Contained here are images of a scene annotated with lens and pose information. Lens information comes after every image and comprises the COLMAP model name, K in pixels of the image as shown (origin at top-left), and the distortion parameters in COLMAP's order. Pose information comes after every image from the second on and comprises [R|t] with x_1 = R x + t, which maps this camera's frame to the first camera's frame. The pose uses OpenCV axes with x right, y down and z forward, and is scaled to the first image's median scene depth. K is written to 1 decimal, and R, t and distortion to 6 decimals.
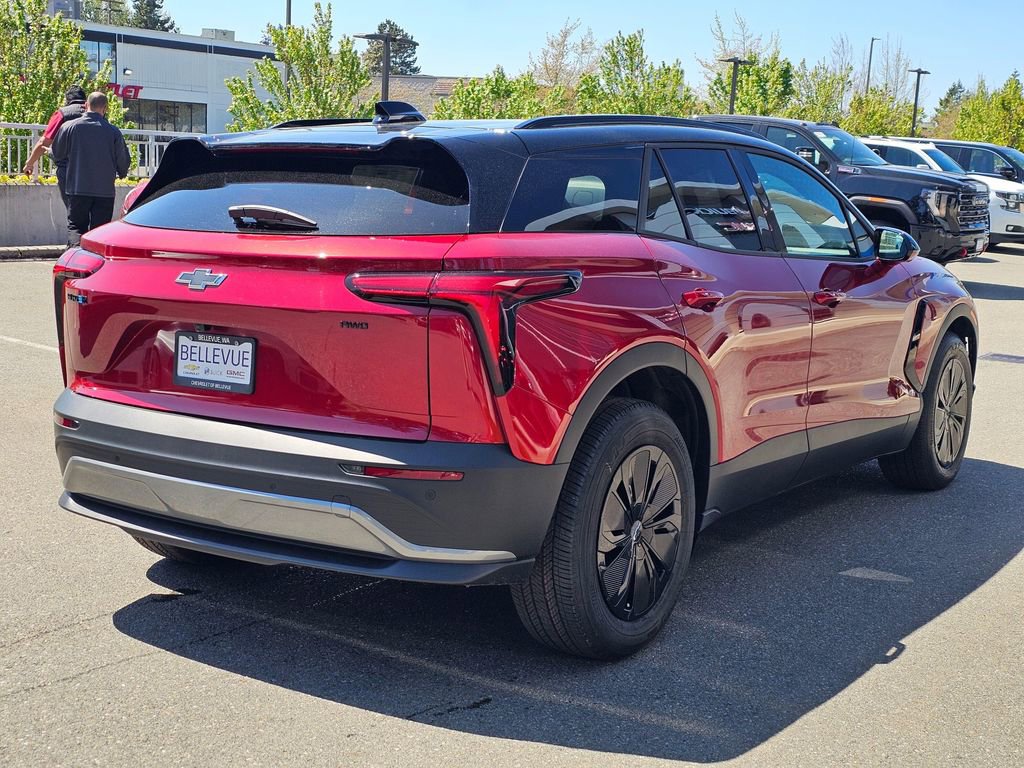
lens RADIAL K [[1380.3, 0, 512.0], [0, 1380.3, 384.0], [0, 0, 1]] dist [0.125778, -0.047056]
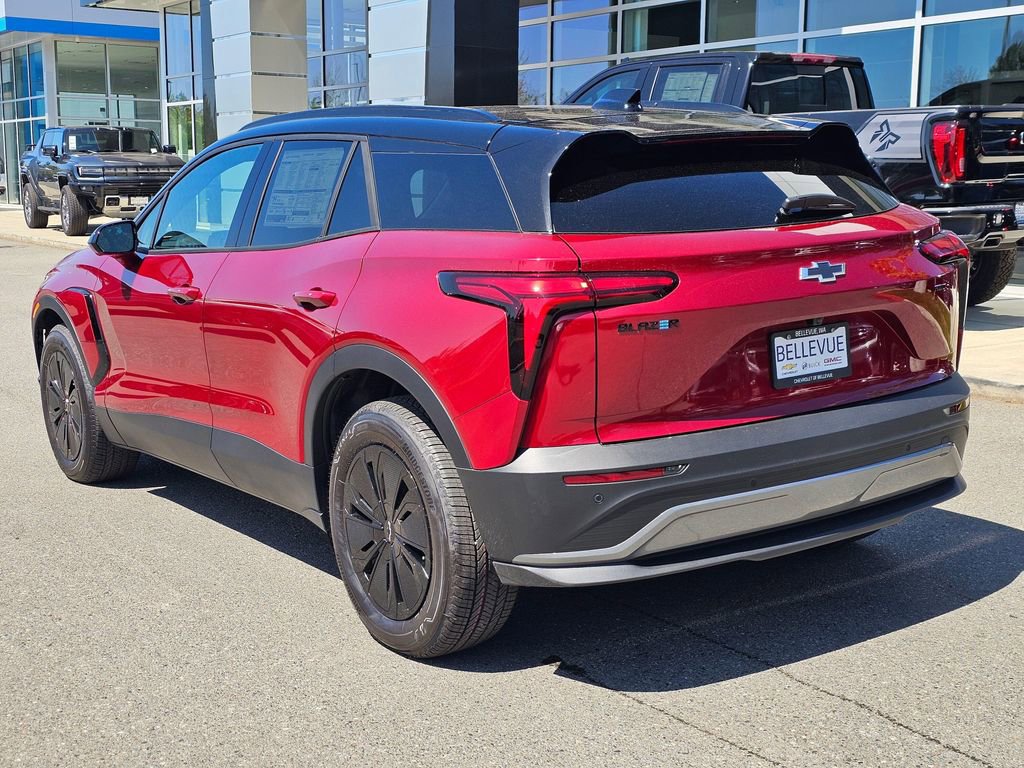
lens RADIAL K [[1380.3, 0, 512.0], [0, 1380.3, 384.0], [0, 0, 1]] dist [0.125778, -0.047056]
pose [[0.370002, -0.193701, 0.908613, -1.193972], [0.172844, 0.975300, 0.137533, -0.168193], [-0.912811, 0.106161, 0.394343, 0.801843]]
